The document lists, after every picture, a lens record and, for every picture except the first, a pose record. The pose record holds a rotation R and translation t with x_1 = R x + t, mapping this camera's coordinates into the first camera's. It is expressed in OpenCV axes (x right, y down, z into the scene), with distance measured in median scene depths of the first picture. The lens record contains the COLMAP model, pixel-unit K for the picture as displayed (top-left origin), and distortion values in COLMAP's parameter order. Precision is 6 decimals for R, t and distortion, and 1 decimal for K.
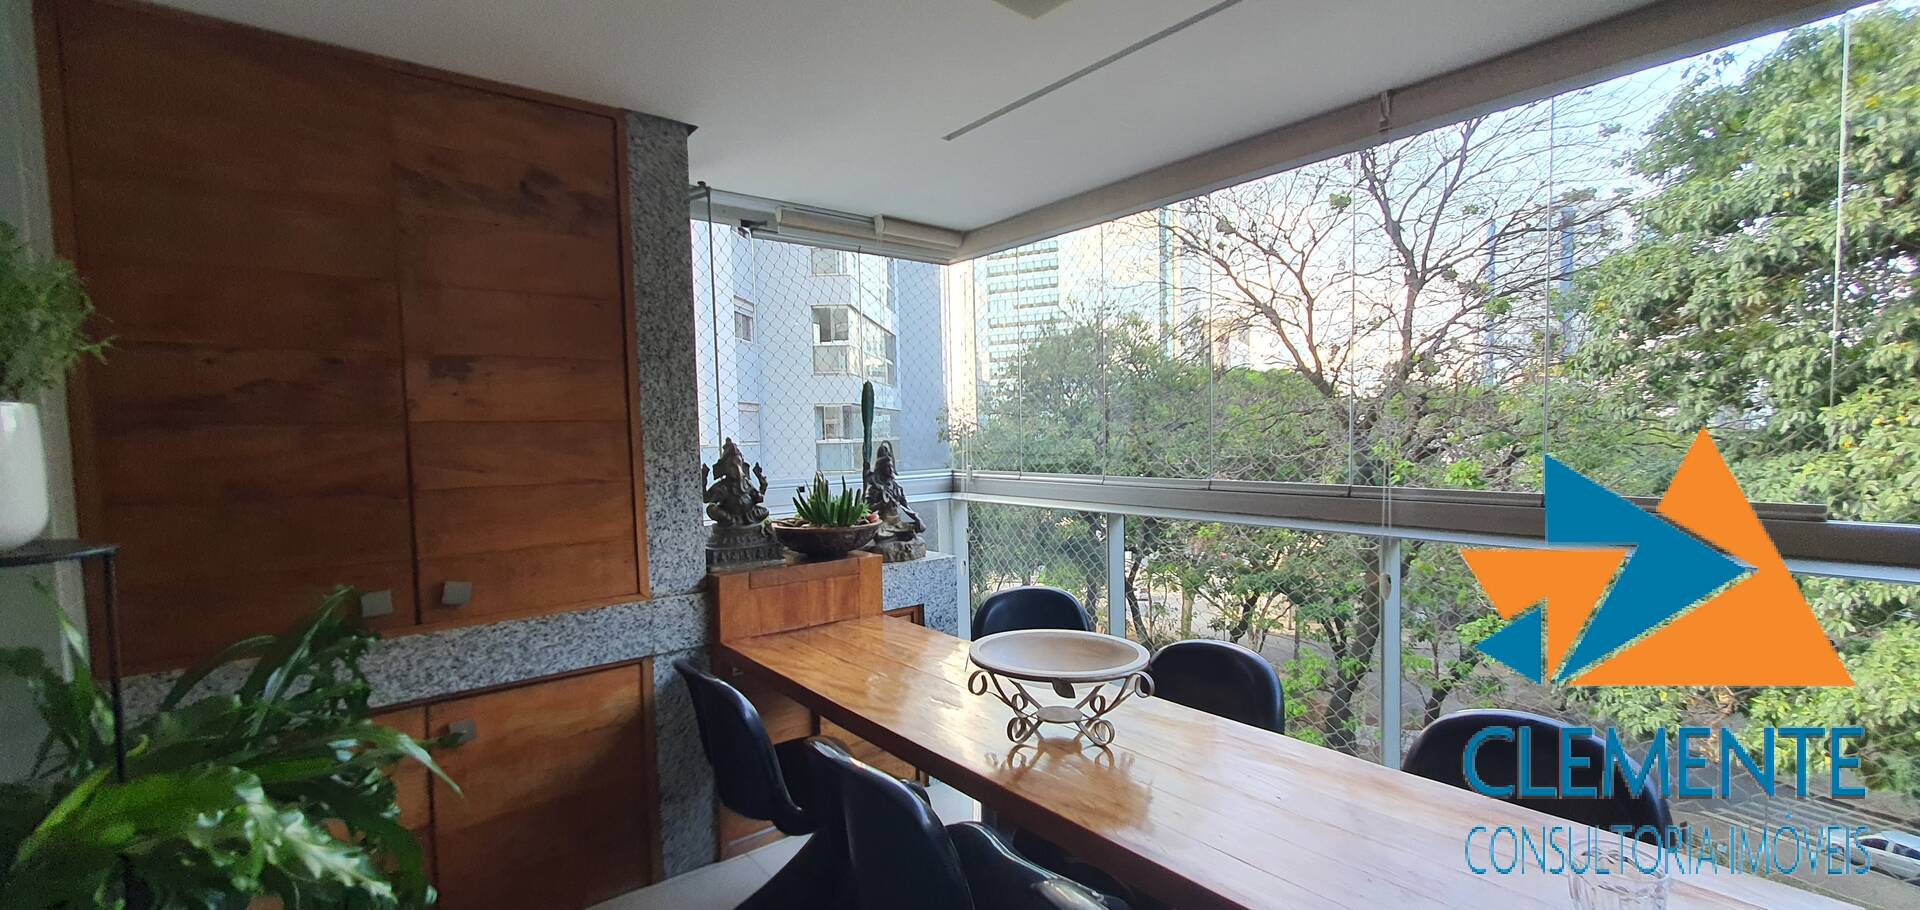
lens RADIAL K [[781.2, 0, 992.1], [0, 781.2, 477.8], [0, 0, 1]] dist [-0.001102, -0.000311]
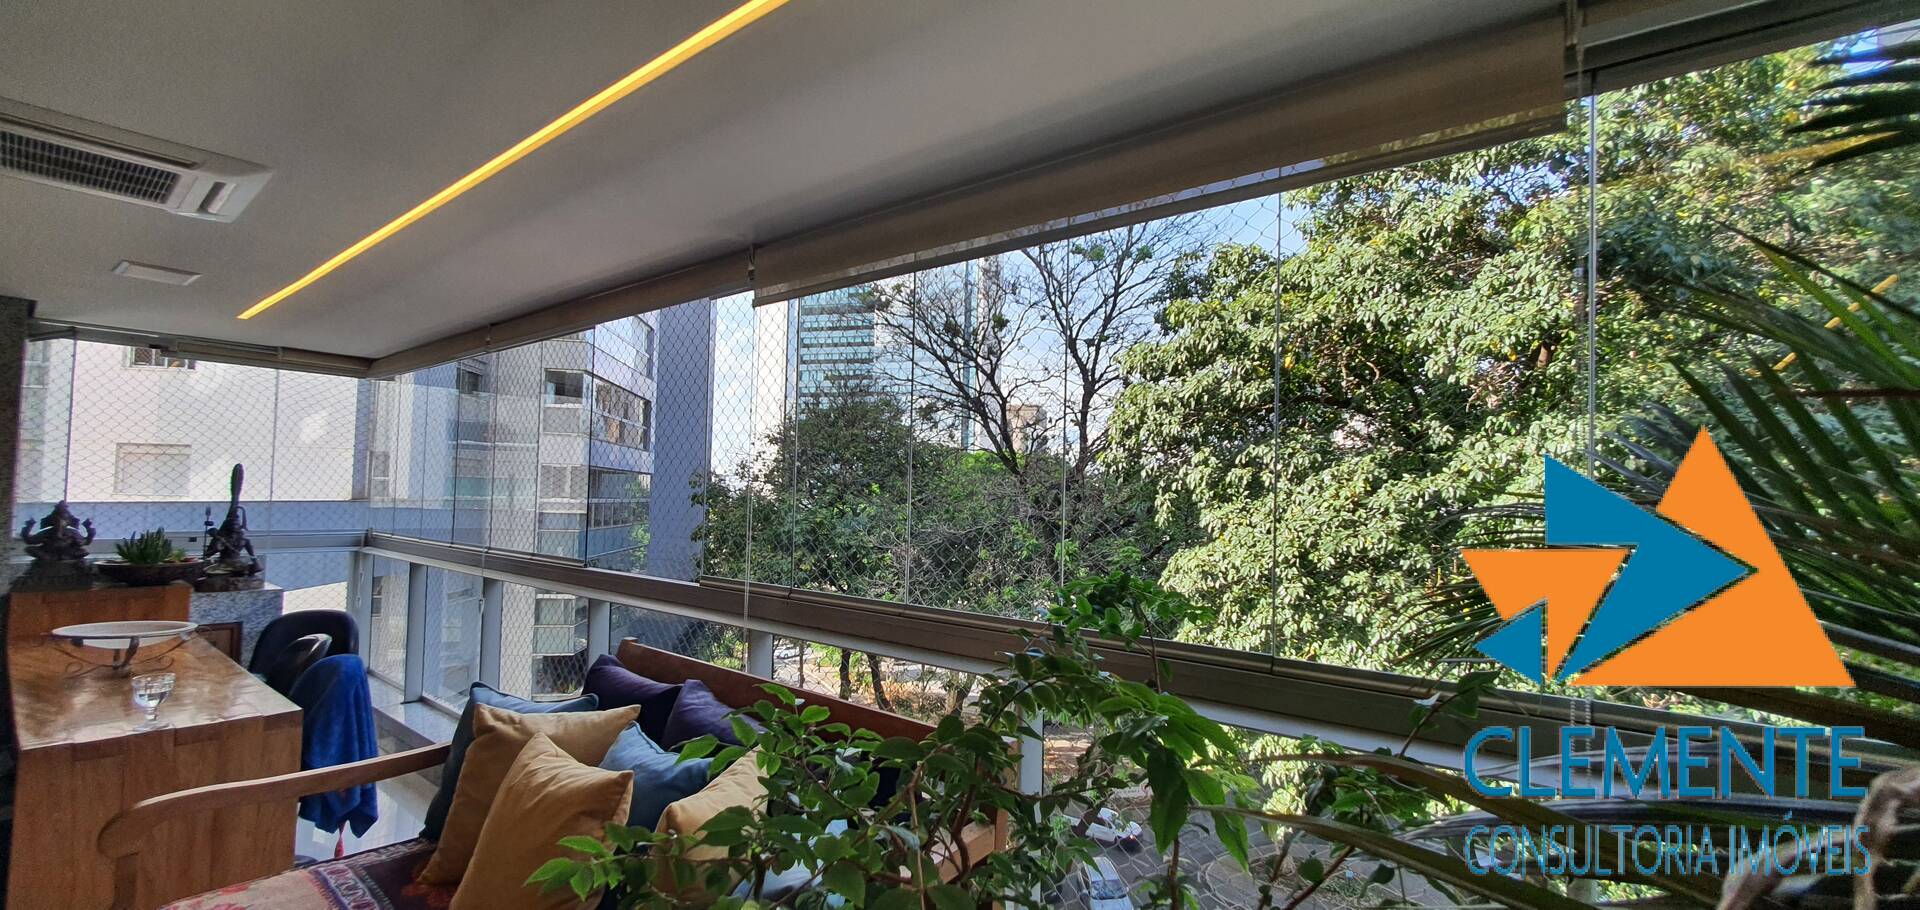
lens RADIAL K [[760.7, 0, 965.5], [0, 760.7, 479.8], [0, 0, 1]] dist [-0.001179, 0.000304]
pose [[0.979033, 0.052307, 0.196873, 0.429269], [-0.035361, 0.995437, -0.088632, -0.009884], [-0.200611, 0.079812, 0.976415, -0.301979]]
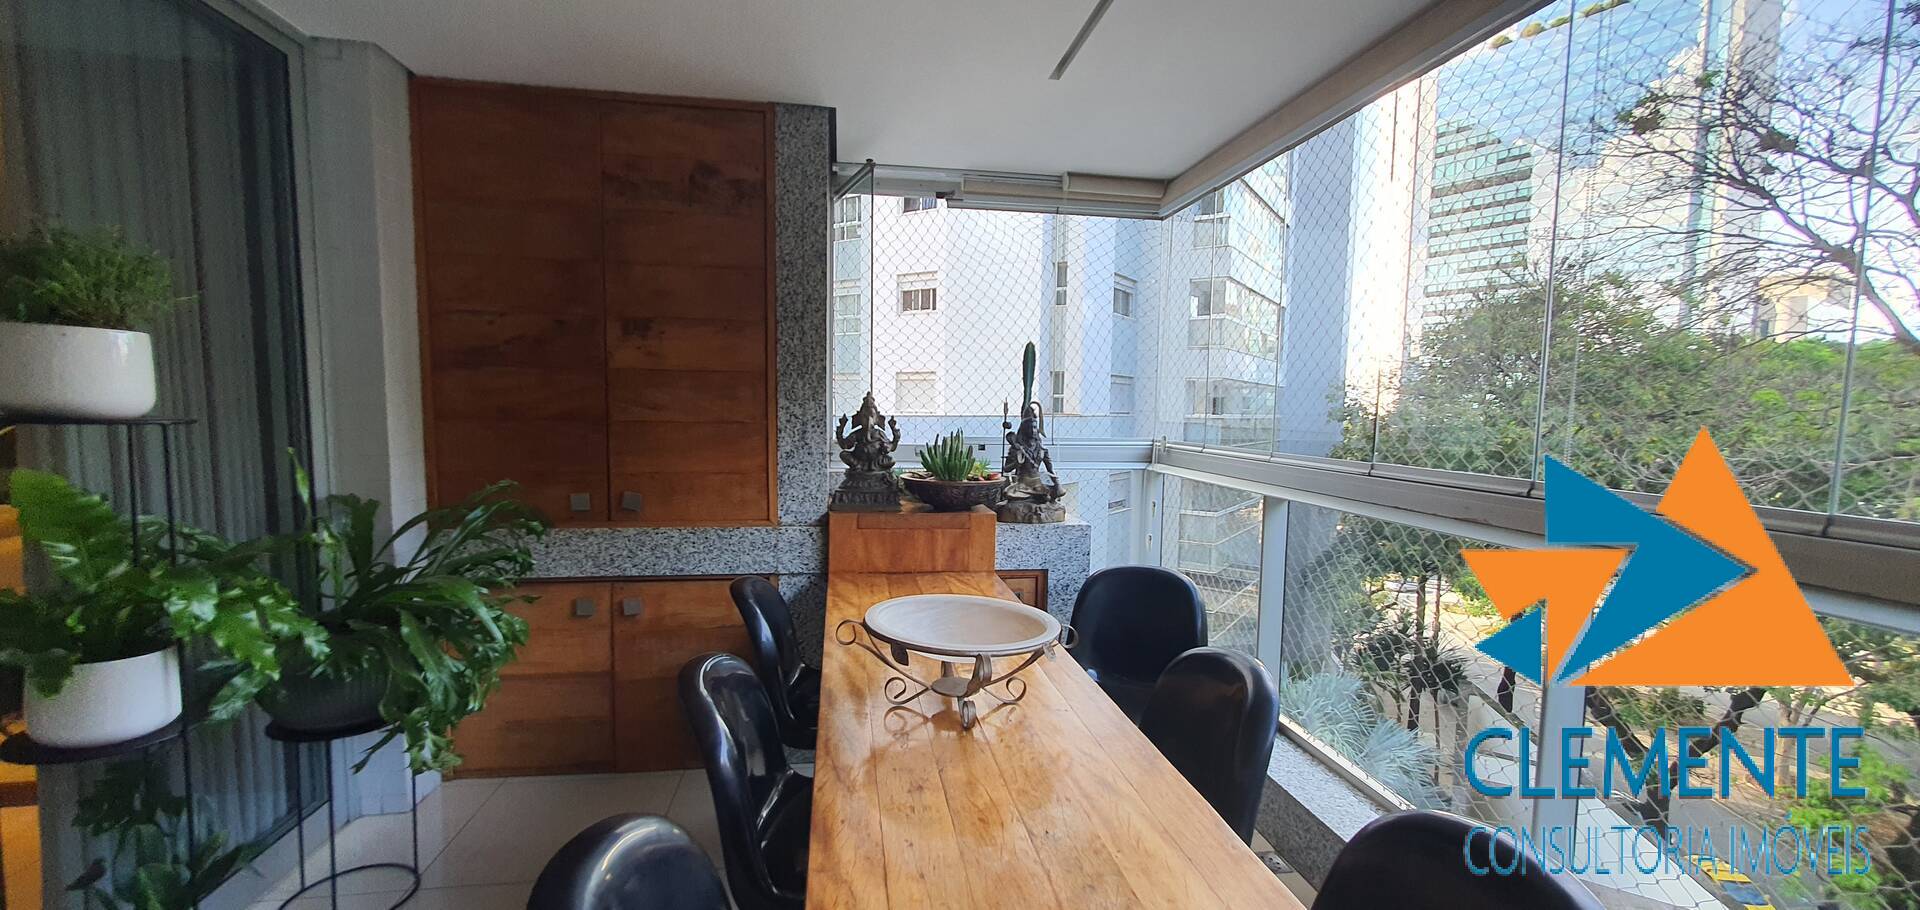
lens RADIAL K [[758.3, 0, 973.8], [0, 758.3, 474.6], [0, 0, 1]] dist [0.000125, -0.001069]
pose [[0.859776, 0.082251, -0.504004, 0.140721], [-0.066404, 0.996571, 0.049358, 0.001003], [0.506336, -0.008969, 0.862290, 0.062588]]
